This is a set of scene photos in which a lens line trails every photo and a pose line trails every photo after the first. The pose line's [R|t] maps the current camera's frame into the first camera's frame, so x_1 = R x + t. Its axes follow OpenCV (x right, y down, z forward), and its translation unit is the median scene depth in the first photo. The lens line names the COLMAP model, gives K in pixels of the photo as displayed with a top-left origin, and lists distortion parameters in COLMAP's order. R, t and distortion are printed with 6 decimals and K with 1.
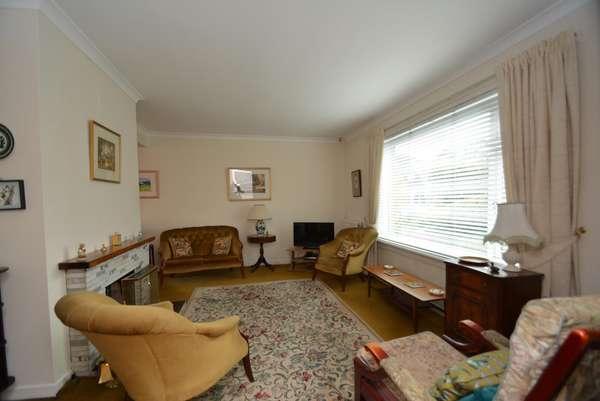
lens RADIAL K [[264.6, 0, 294.0], [0, 264.6, 207.8], [0, 0, 1]] dist [-0.001220, -0.000577]
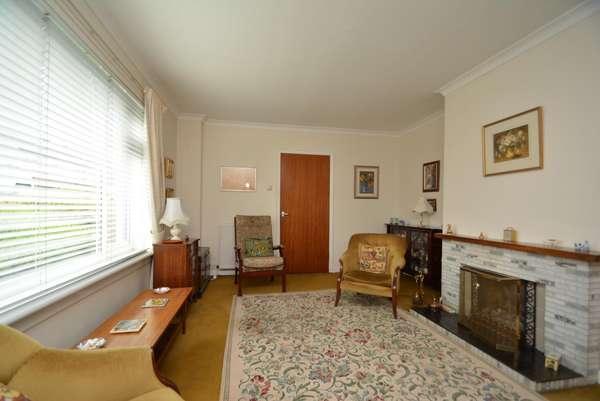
lens RADIAL K [[264.6, 0, 294.0], [0, 264.6, 207.8], [0, 0, 1]] dist [-0.001220, -0.000577]
pose [[-0.999951, 0.001186, 0.009784, 0.037919], [0.001413, 0.999728, 0.023275, 0.002649], [-0.009753, 0.023288, -0.999681, 1.203904]]
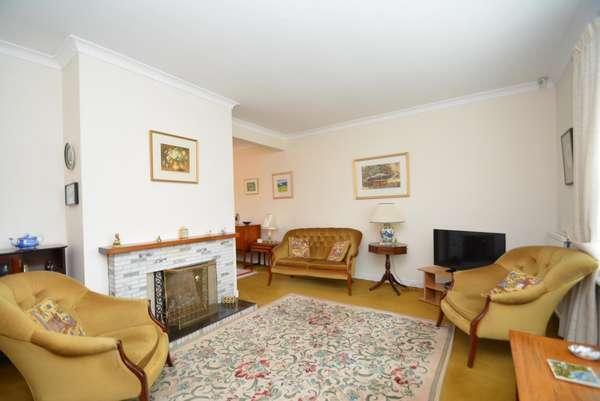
lens RADIAL K [[264.6, 0, 294.0], [0, 264.6, 207.8], [0, 0, 1]] dist [-0.001220, -0.000577]
pose [[0.688496, -0.000212, -0.725240, 0.294150], [-0.006675, 0.999956, -0.006629, 0.010793], [0.725210, 0.009406, 0.688464, 0.357075]]
